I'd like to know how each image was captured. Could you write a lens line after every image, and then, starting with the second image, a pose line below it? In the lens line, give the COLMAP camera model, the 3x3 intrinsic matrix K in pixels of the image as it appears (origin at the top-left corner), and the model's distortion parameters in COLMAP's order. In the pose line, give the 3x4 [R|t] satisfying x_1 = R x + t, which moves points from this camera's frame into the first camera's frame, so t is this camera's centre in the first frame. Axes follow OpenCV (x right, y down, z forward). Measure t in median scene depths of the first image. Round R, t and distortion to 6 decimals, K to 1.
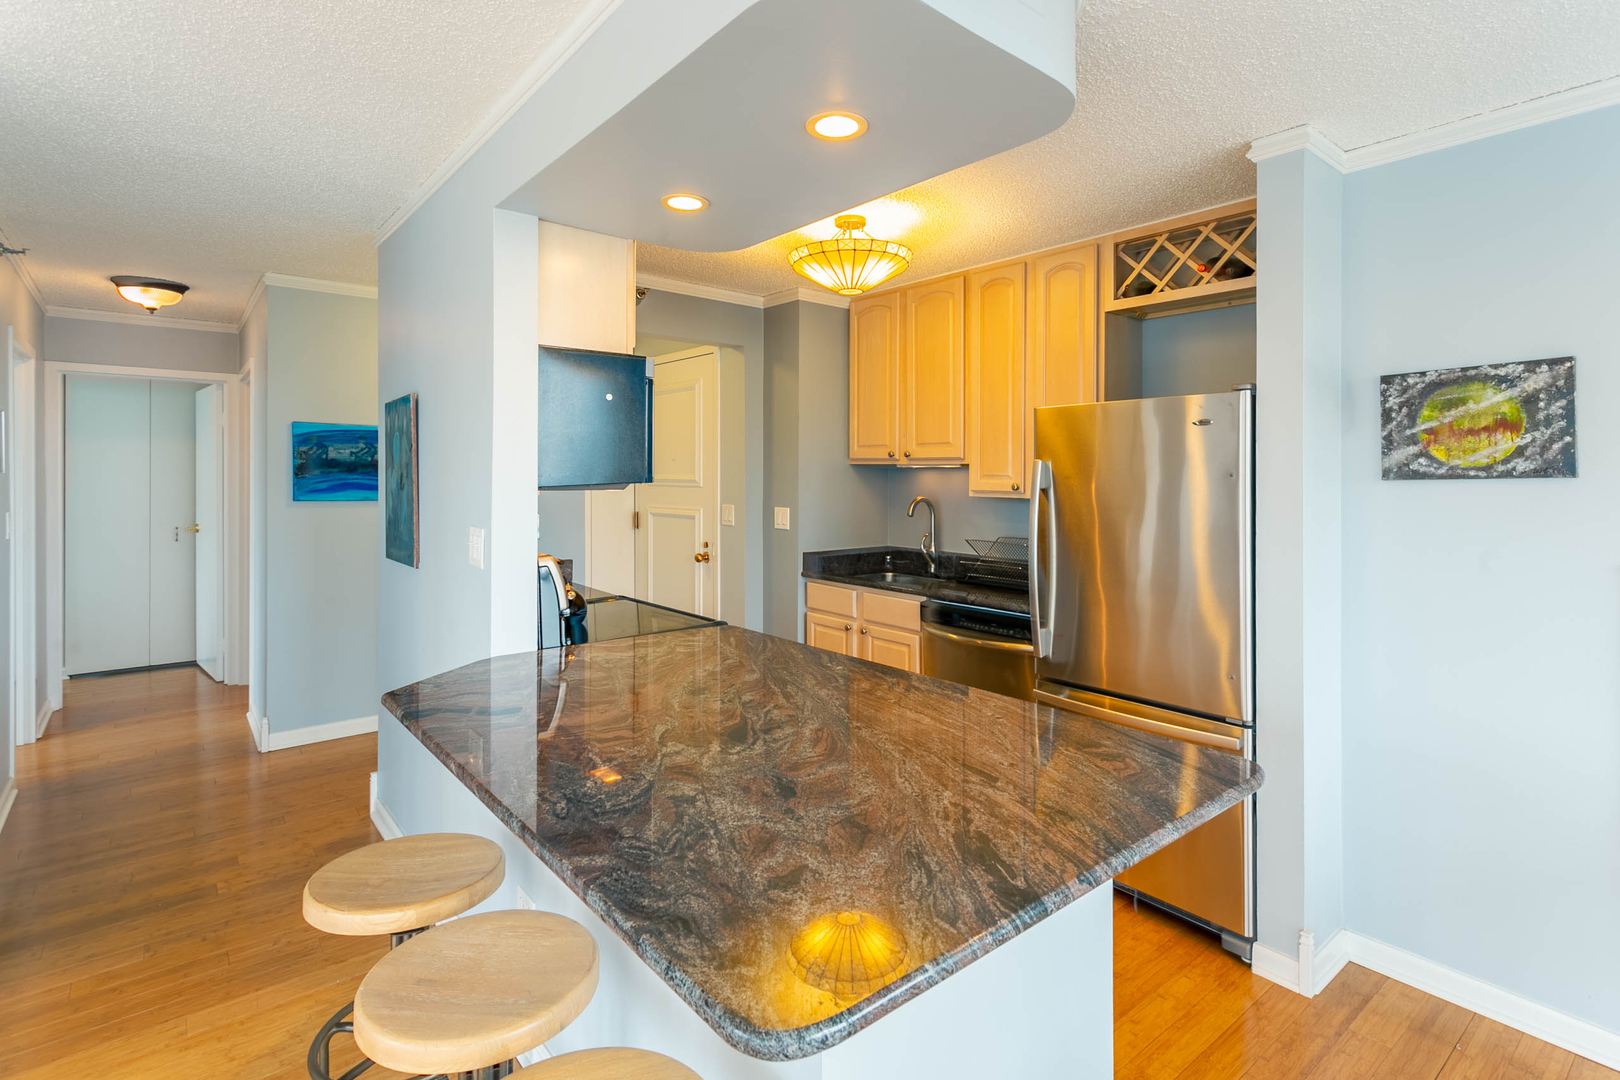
lens RADIAL K [[790.0, 0, 810.3], [0, 790.0, 491.7], [0, 0, 1]] dist [0.001183, 0.000191]
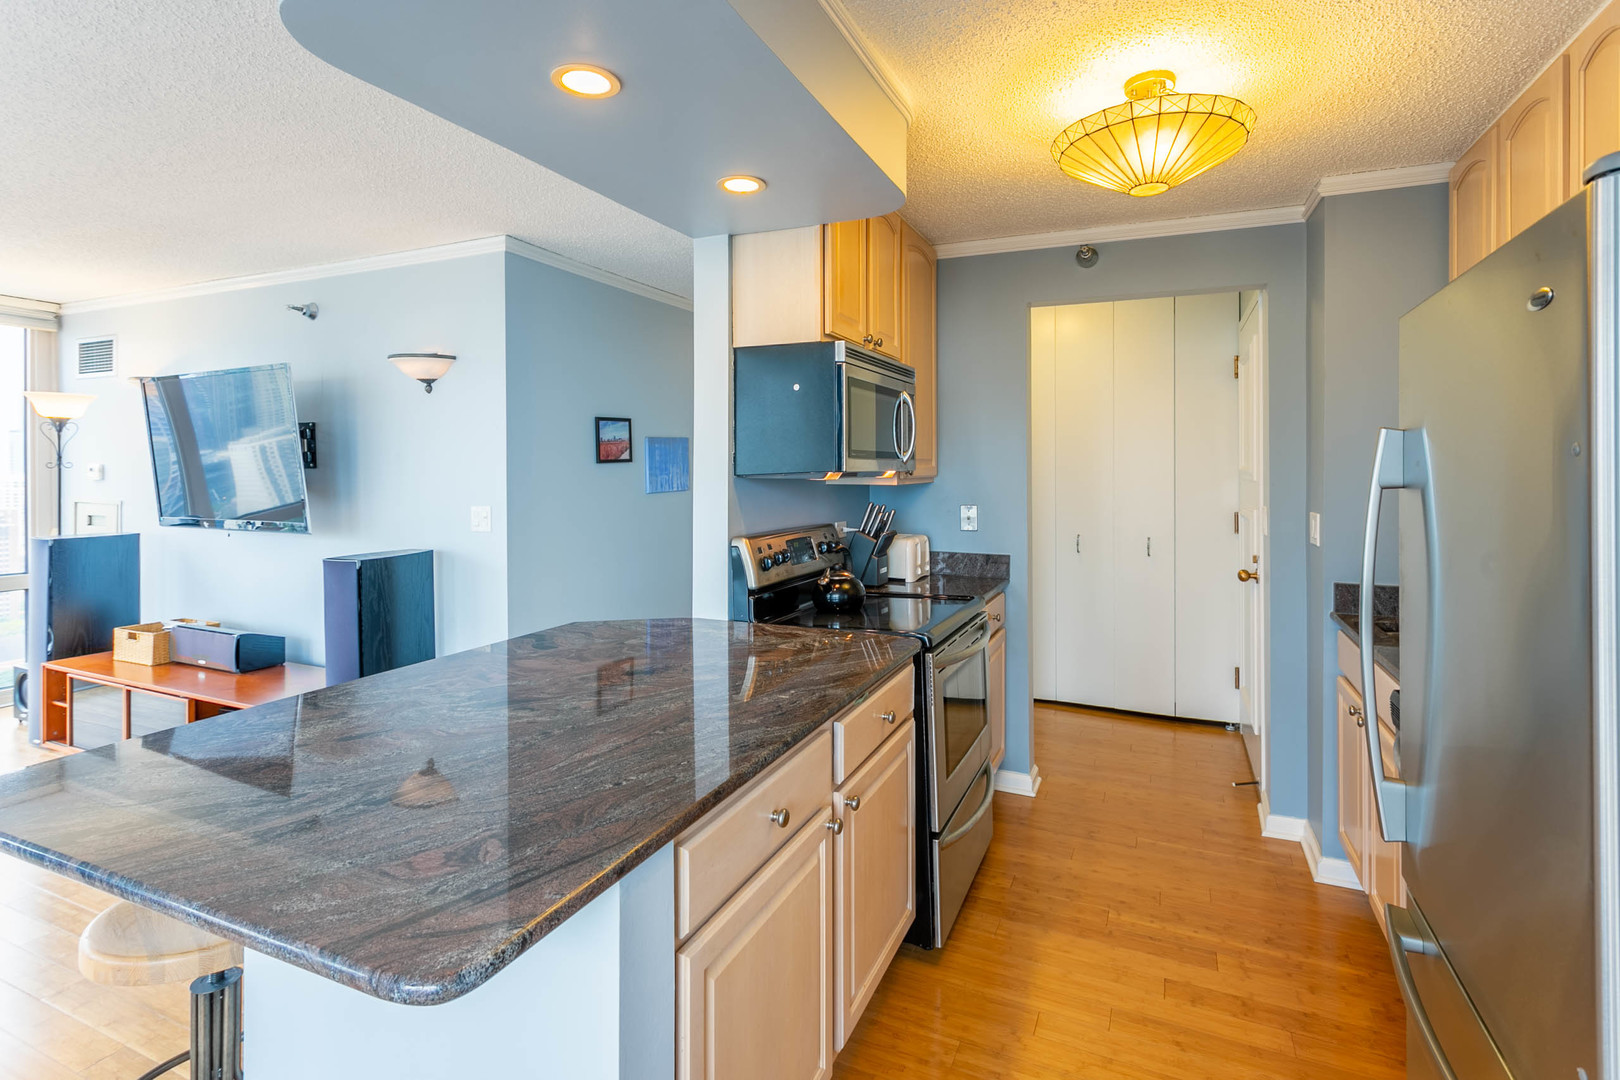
lens RADIAL K [[790.0, 0, 810.3], [0, 790.0, 491.7], [0, 0, 1]] dist [0.001183, 0.000191]
pose [[0.444125, 0.018239, -0.895779, 1.156666], [-0.014840, 0.999805, 0.012999, 0.001540], [0.895842, 0.007520, 0.444310, 0.984230]]
